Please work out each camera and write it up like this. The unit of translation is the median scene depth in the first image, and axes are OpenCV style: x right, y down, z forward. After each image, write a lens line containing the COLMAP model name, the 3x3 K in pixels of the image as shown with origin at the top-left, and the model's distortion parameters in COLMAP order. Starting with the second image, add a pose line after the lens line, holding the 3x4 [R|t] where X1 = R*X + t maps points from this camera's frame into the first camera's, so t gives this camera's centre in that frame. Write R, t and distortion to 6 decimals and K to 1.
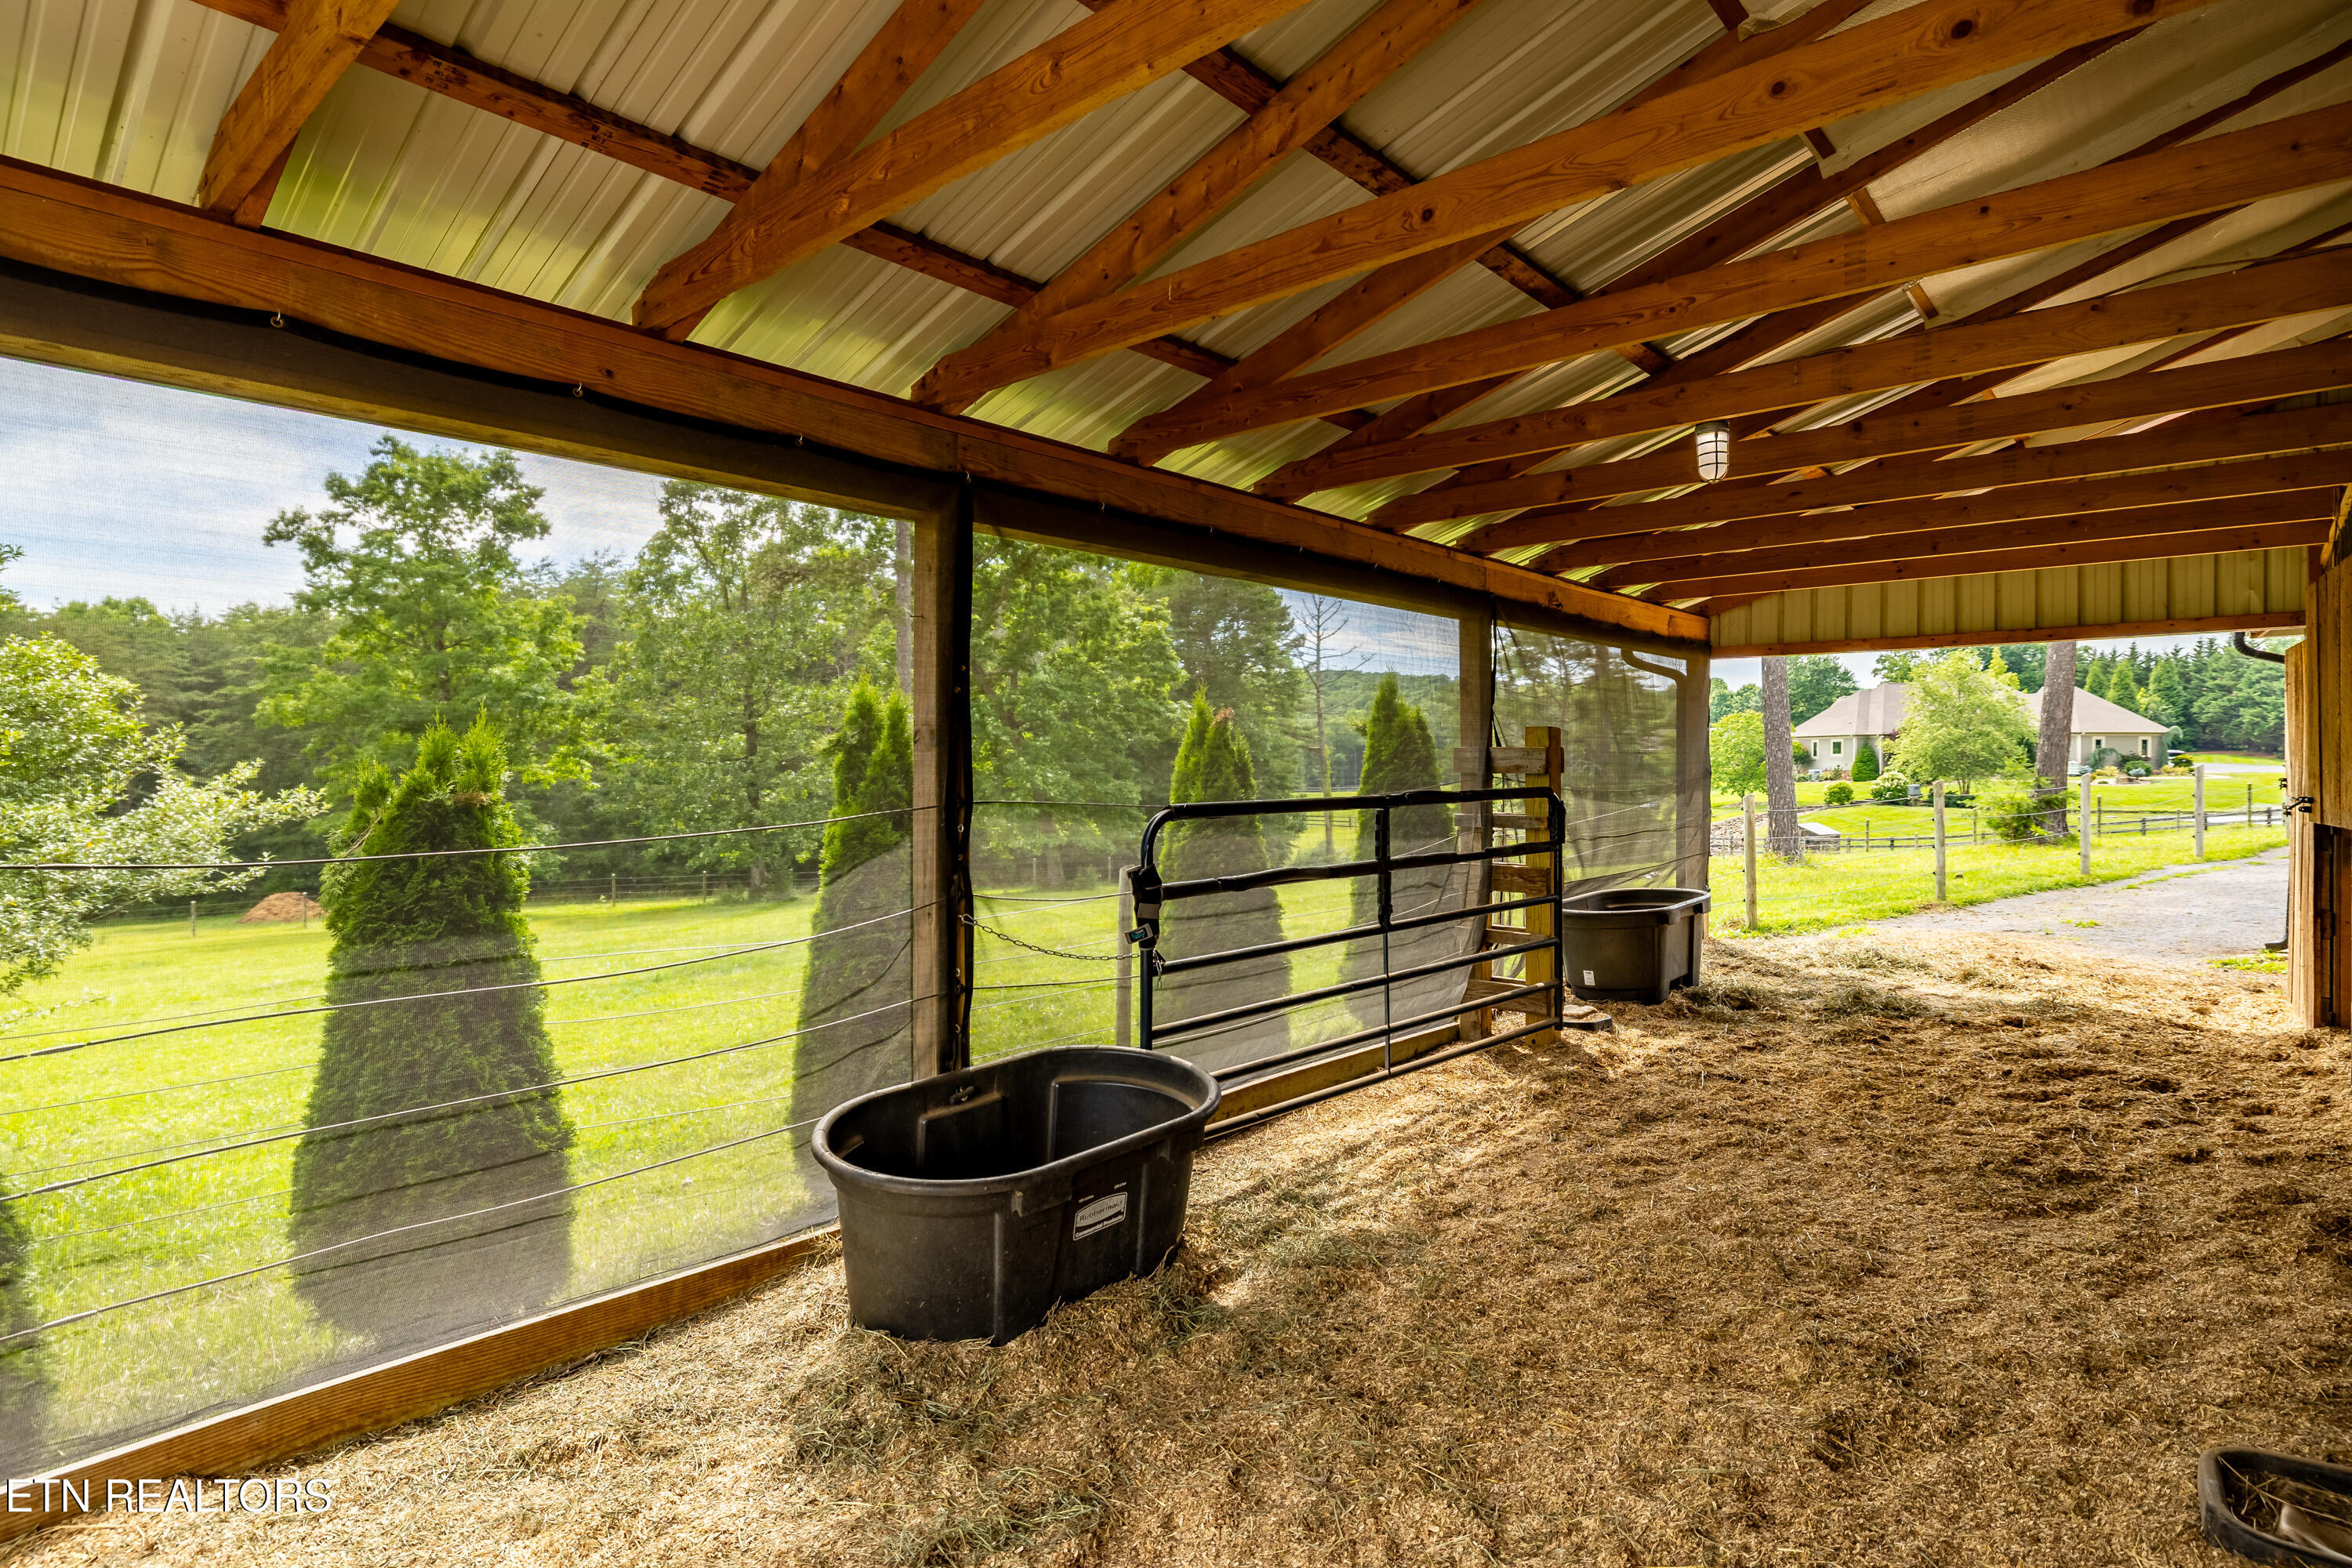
lens RADIAL K [[1201.6, 0, 1176.0], [0, 1201.6, 784.0], [0, 0, 1]] dist [-0.001428, 0.000102]
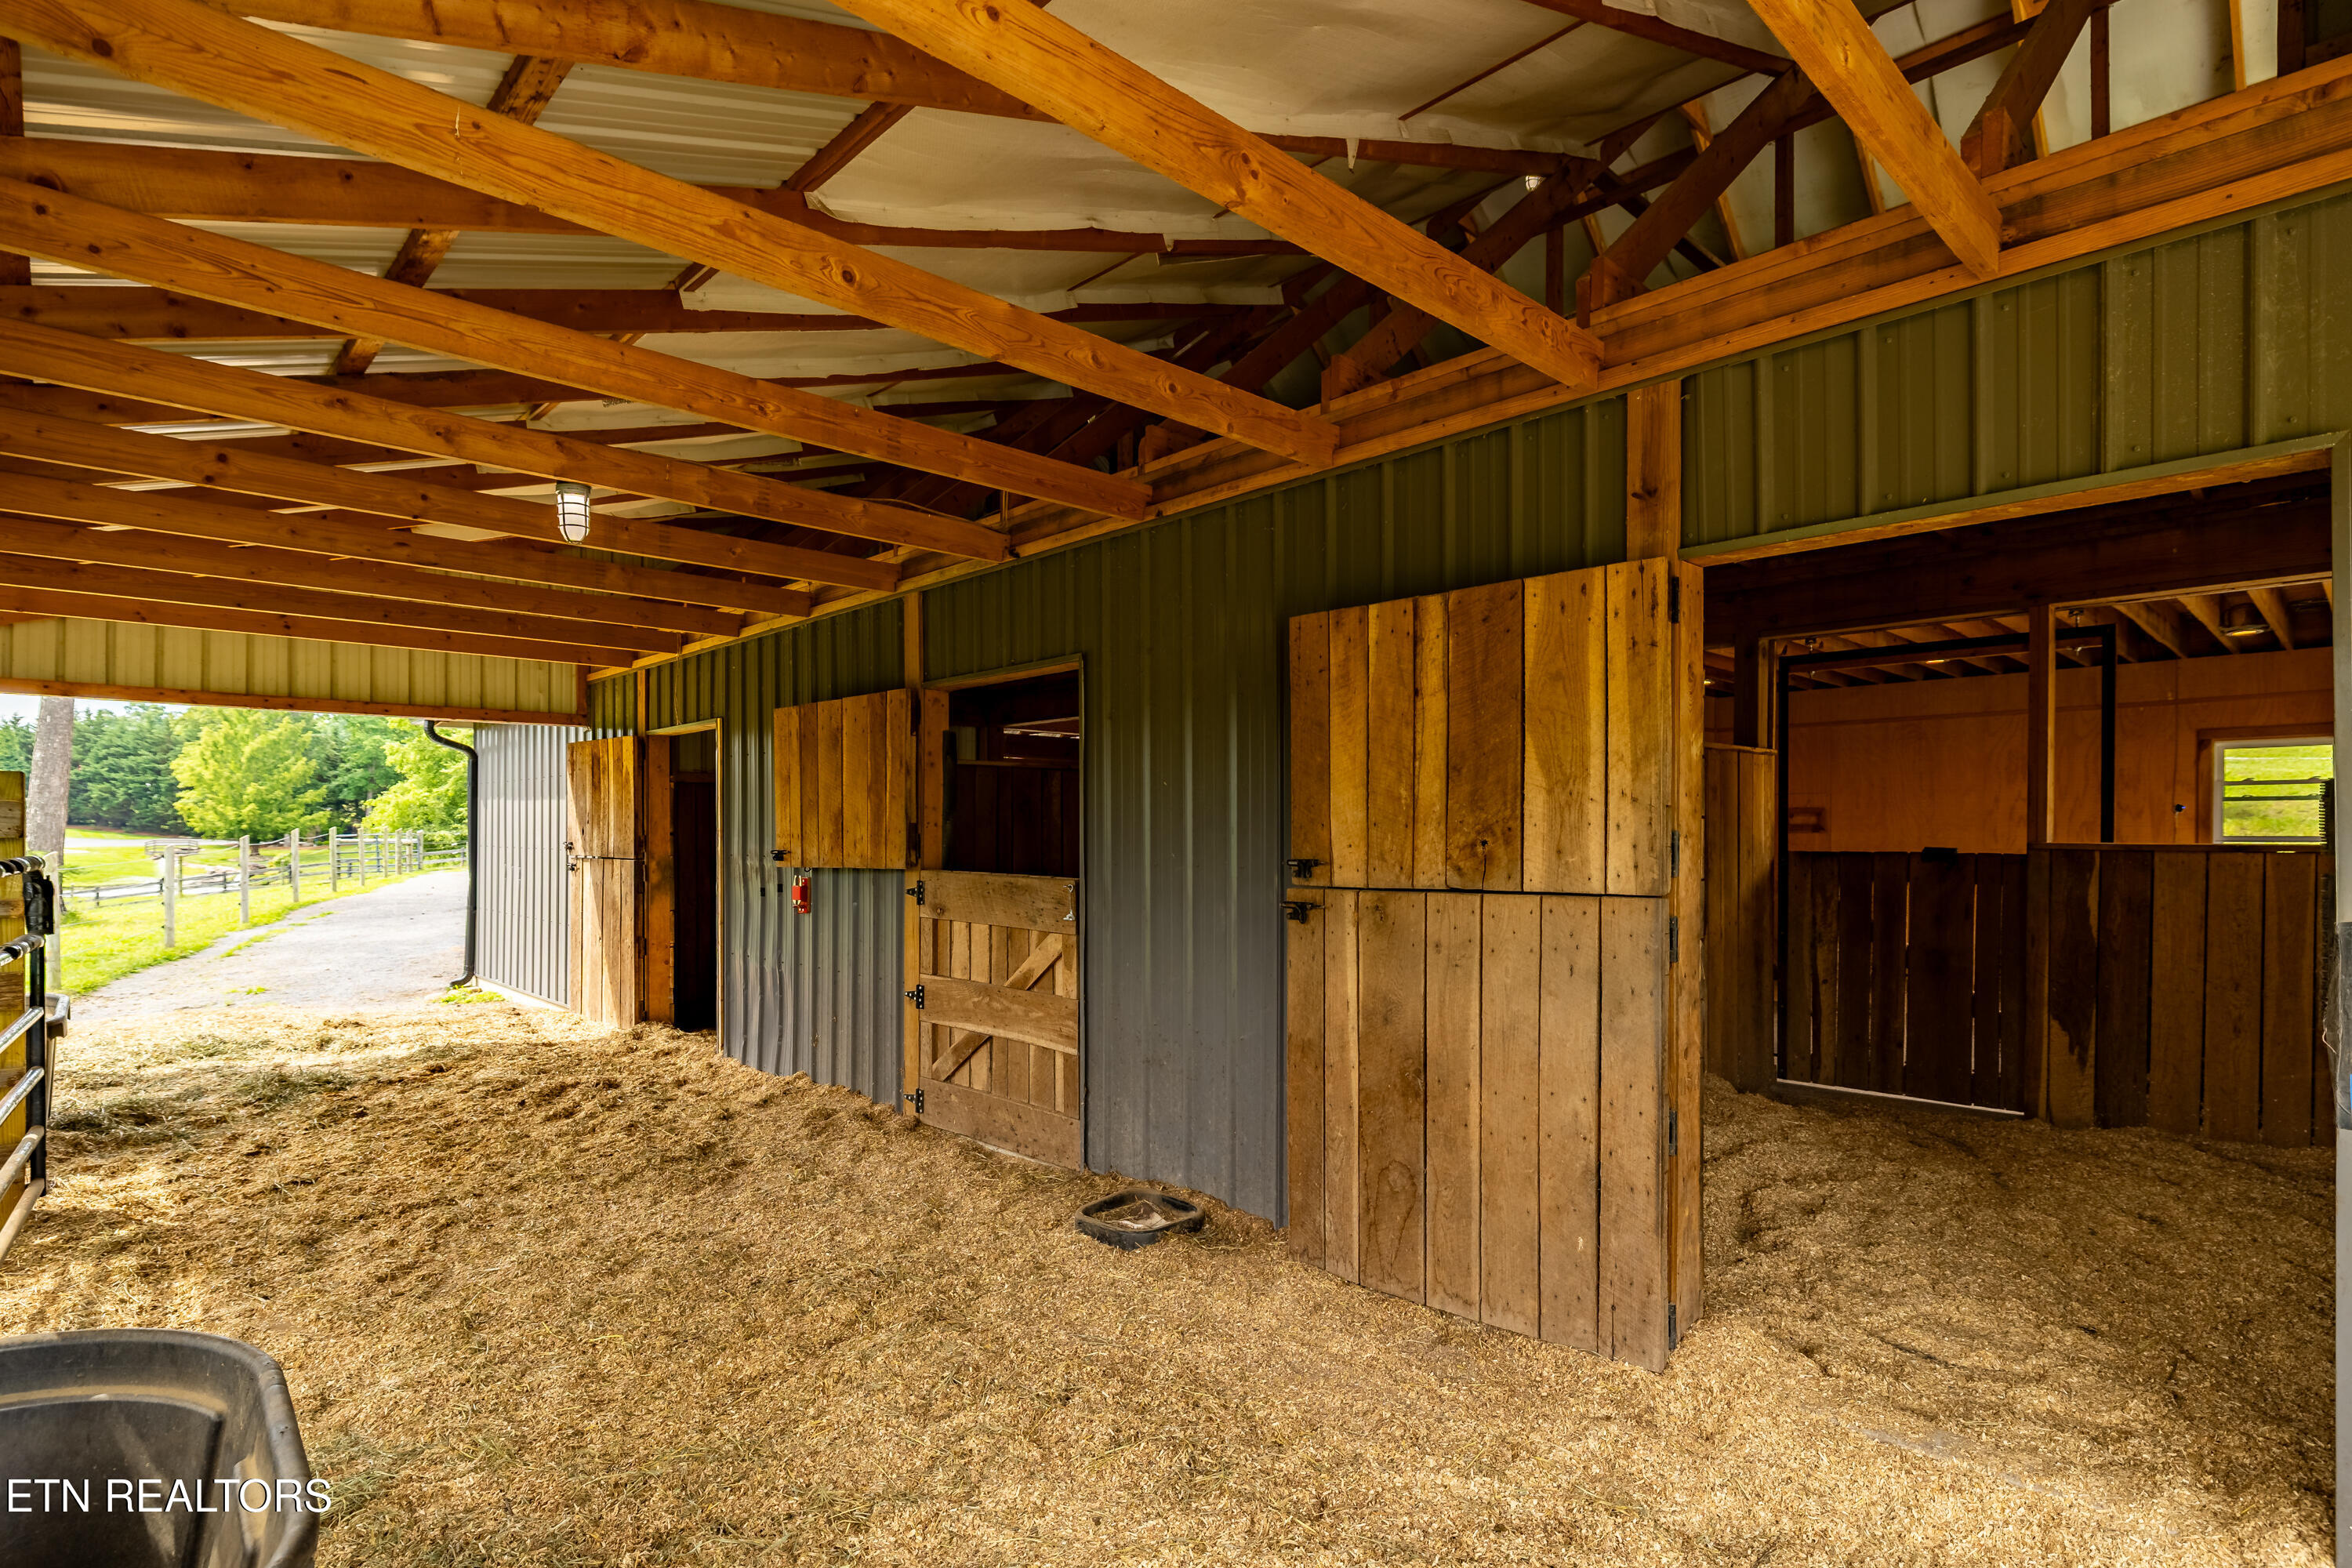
lens RADIAL K [[1174.2, 0, 1173.1], [0, 1174.2, 840.2], [0, 0, 1]] dist [-0.001840, -0.000446]
pose [[0.100928, -0.002842, 0.994890, -0.435196], [0.017813, 0.999841, 0.001049, 0.005587], [-0.994734, 0.017616, 0.100962, 0.359930]]
